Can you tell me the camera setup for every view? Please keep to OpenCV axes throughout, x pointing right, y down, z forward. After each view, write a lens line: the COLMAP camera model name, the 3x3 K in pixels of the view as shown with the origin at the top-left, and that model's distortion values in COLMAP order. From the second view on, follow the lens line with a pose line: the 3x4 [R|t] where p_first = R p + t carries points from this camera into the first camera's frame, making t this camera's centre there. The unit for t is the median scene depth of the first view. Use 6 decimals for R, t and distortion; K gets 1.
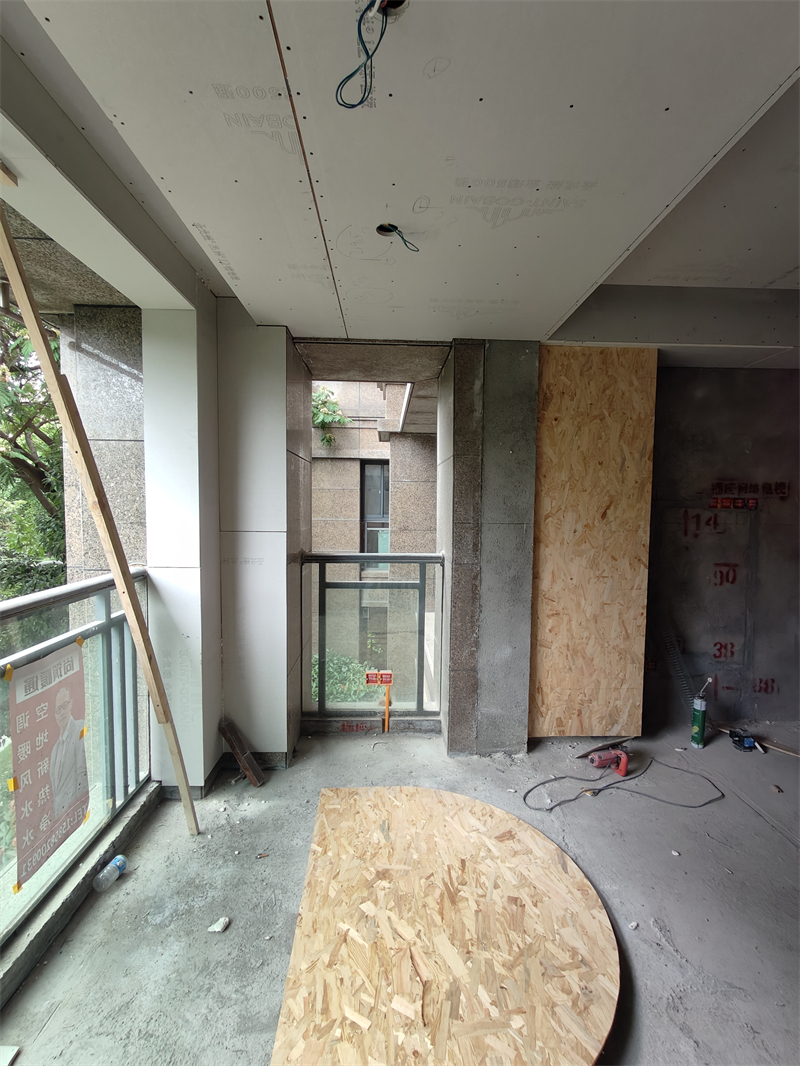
lens RADIAL K [[485.0, 0, 402.8], [0, 485.0, 533.6], [0, 0, 1]] dist [-0.003648, 0.001404]
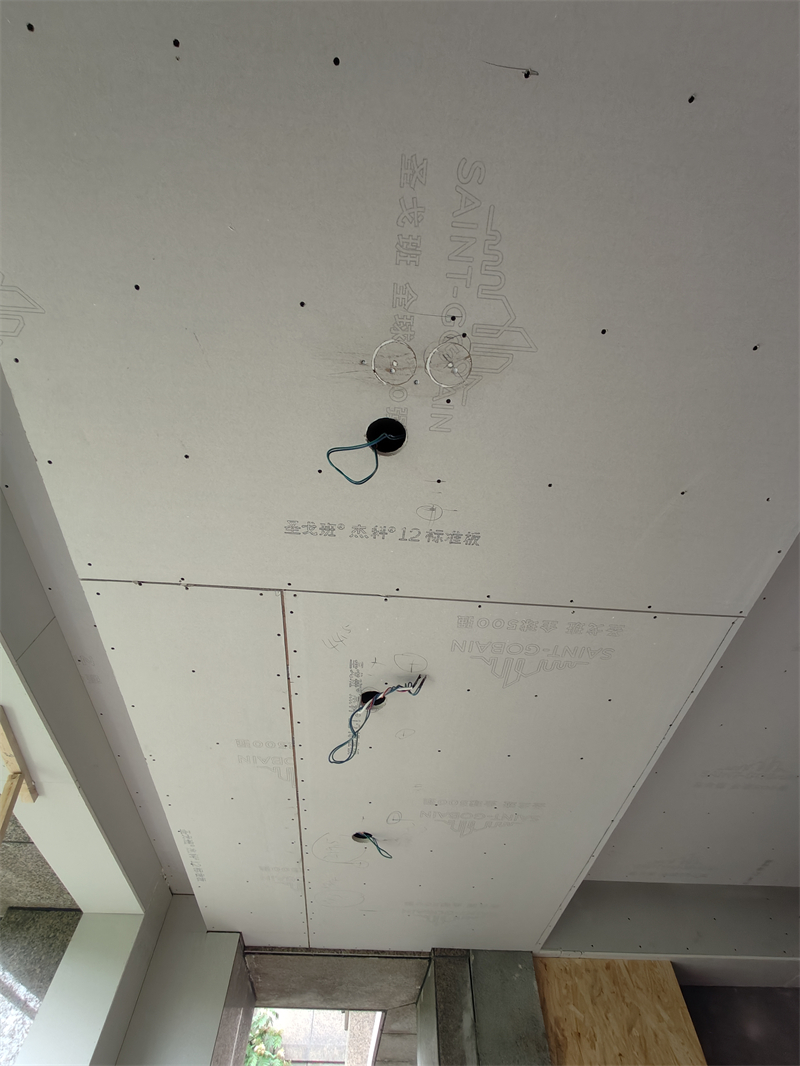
lens RADIAL K [[485.0, 0, 402.8], [0, 485.0, 533.6], [0, 0, 1]] dist [-0.003648, 0.001404]
pose [[0.998934, 0.031003, 0.034203, -0.000278], [0.014444, 0.493809, -0.869450, -0.018653], [-0.043845, 0.869018, 0.492835, -0.063650]]
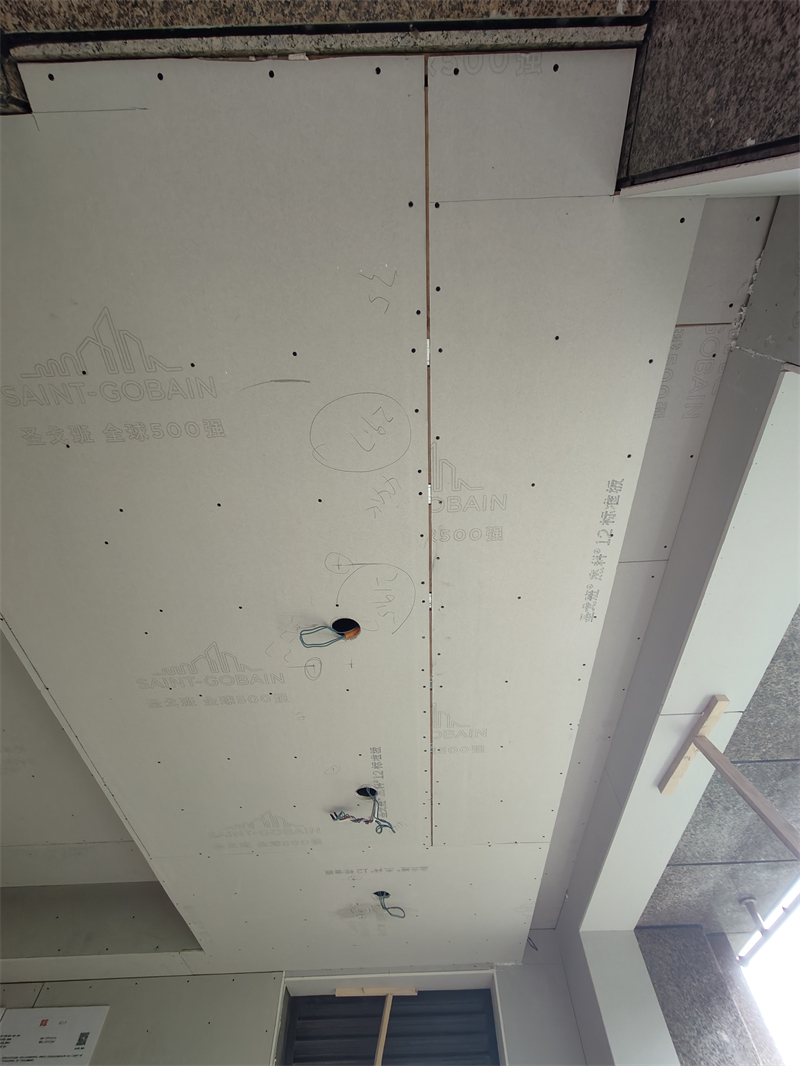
lens RADIAL K [[485.0, 0, 402.8], [0, 485.0, 533.6], [0, 0, 1]] dist [-0.003648, 0.001404]
pose [[-0.997721, 0.060721, 0.029439, -0.092932], [0.010801, 0.574331, -0.818552, -0.047416], [-0.066611, -0.816368, -0.573678, 0.938387]]
